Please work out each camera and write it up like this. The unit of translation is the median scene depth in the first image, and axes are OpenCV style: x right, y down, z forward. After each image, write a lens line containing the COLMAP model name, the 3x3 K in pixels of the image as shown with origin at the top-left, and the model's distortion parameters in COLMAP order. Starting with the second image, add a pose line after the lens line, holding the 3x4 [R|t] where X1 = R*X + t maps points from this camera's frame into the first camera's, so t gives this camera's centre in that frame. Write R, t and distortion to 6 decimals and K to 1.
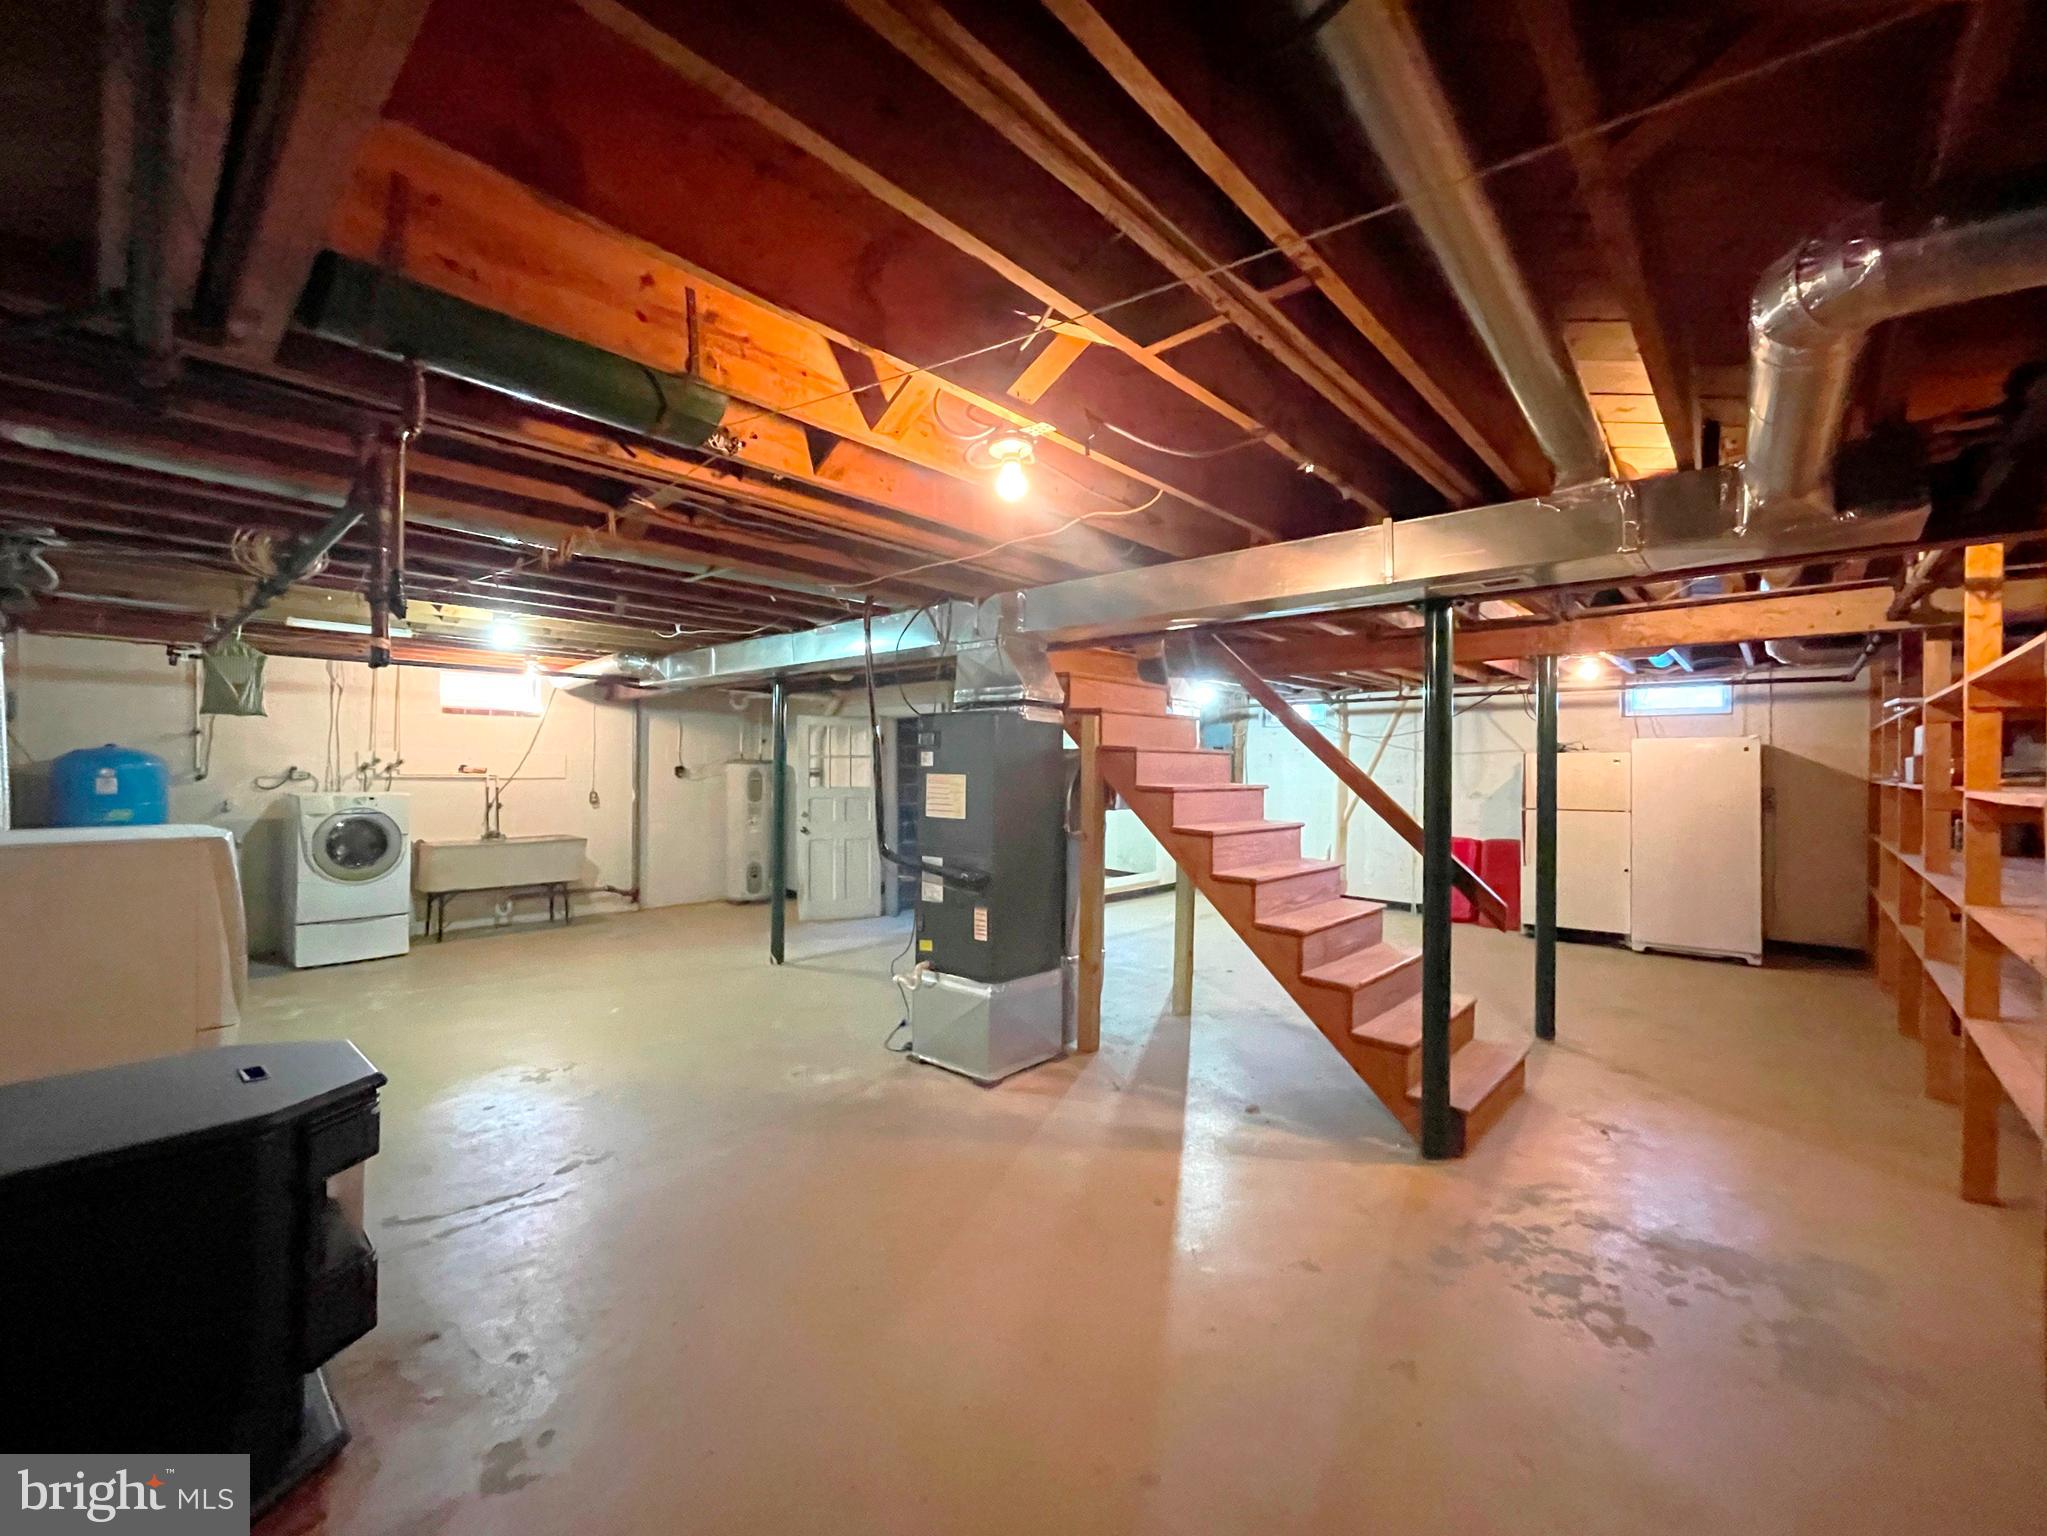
lens RADIAL K [[839.3, 0, 1026.5], [0, 839.3, 775.3], [0, 0, 1]] dist [-0.000976, 0.002626]
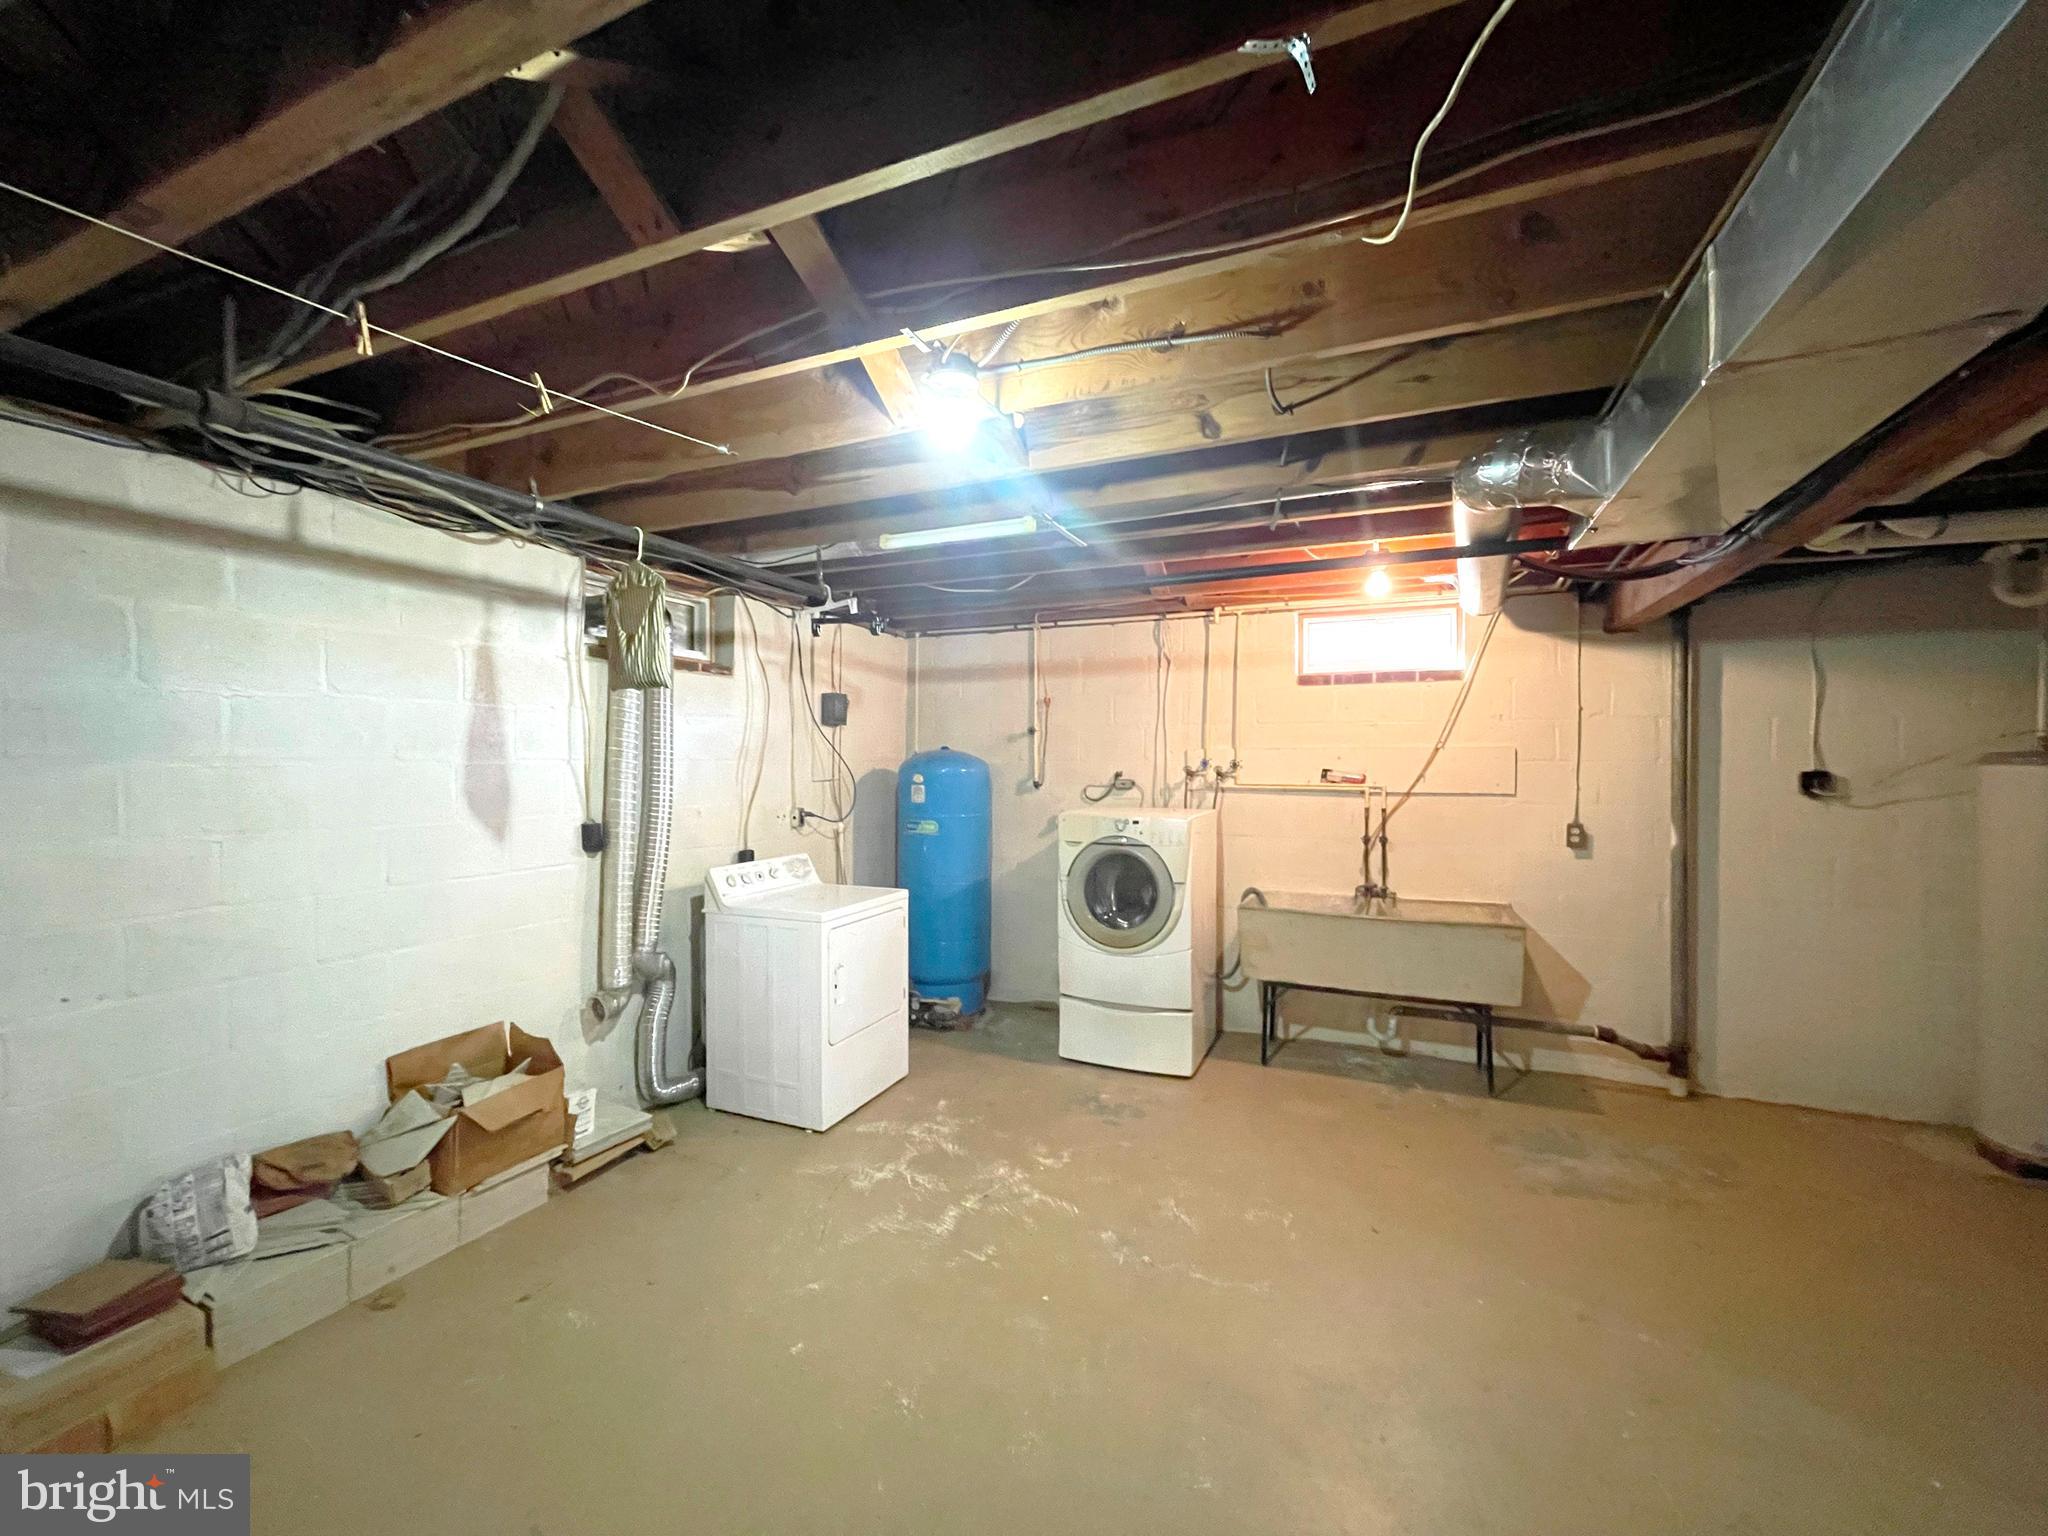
lens RADIAL K [[839.7, 0, 1027.0], [0, 839.7, 775.3], [0, 0, 1]] dist [-0.000976, 0.002626]
pose [[0.289475, 0.005239, -0.957171, -0.178266], [-0.009594, 0.999951, 0.002572, -0.008332], [0.957138, 0.008438, 0.289511, 0.687218]]
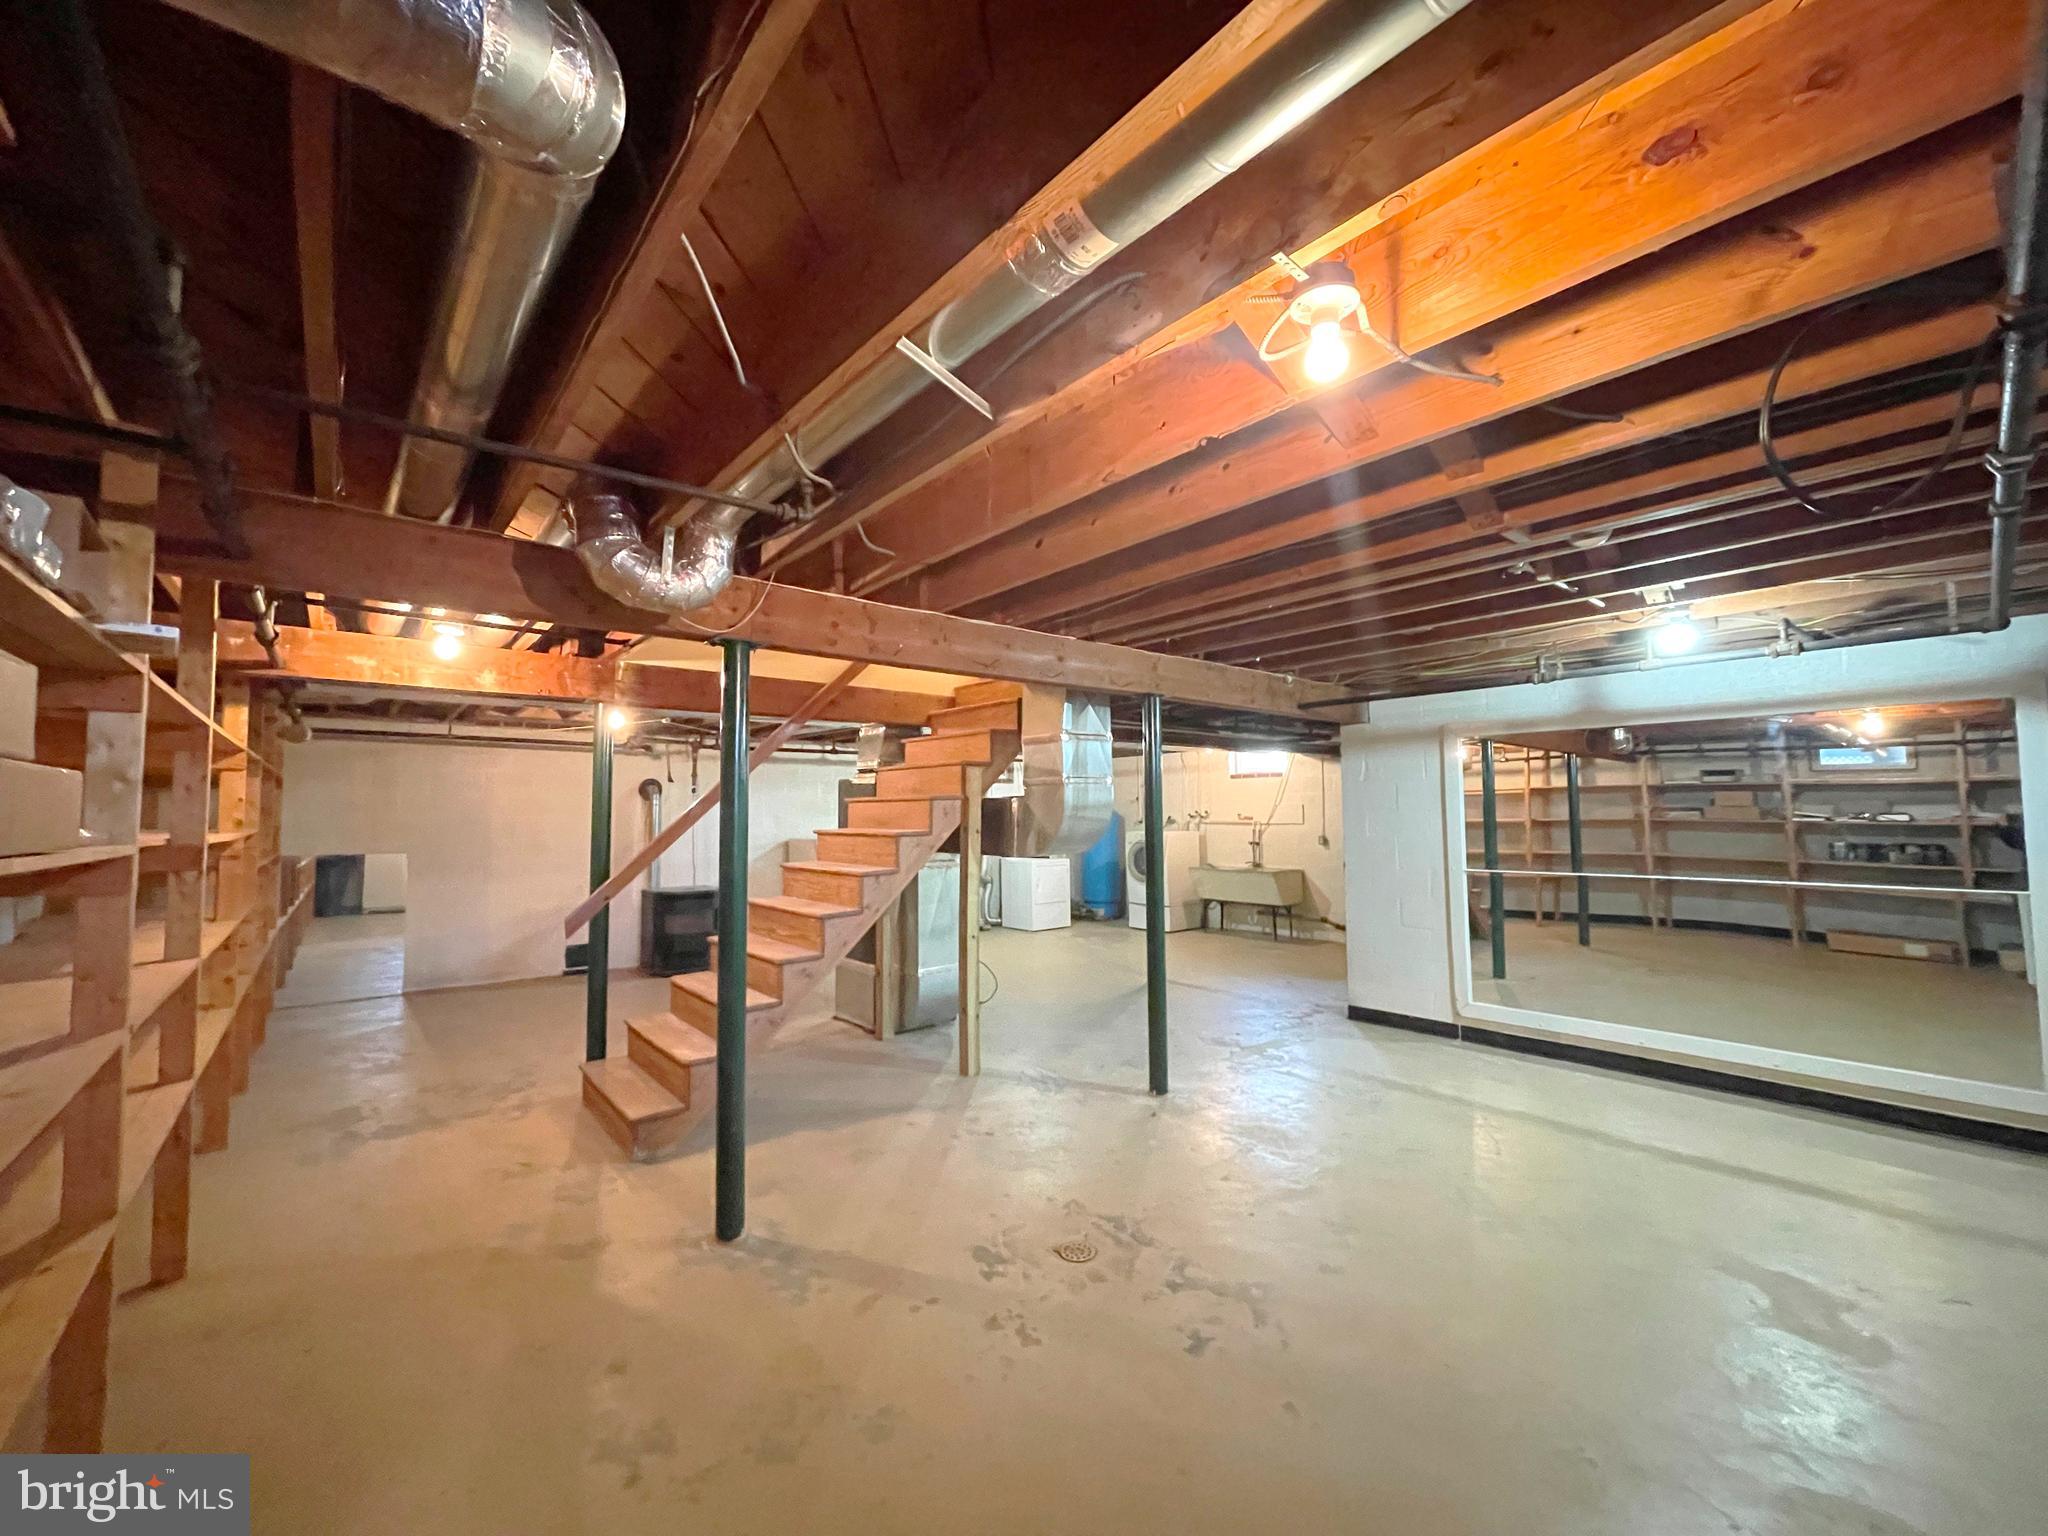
lens RADIAL K [[818.1, 0, 1023.5], [0, 818.1, 773.1], [0, 0, 1]] dist [0.000837, -0.000109]
pose [[-0.133208, -0.053806, -0.989626, 0.849762], [-0.006137, 0.998551, -0.053465, -0.005182], [0.991069, -0.001049, -0.133345, 0.906222]]
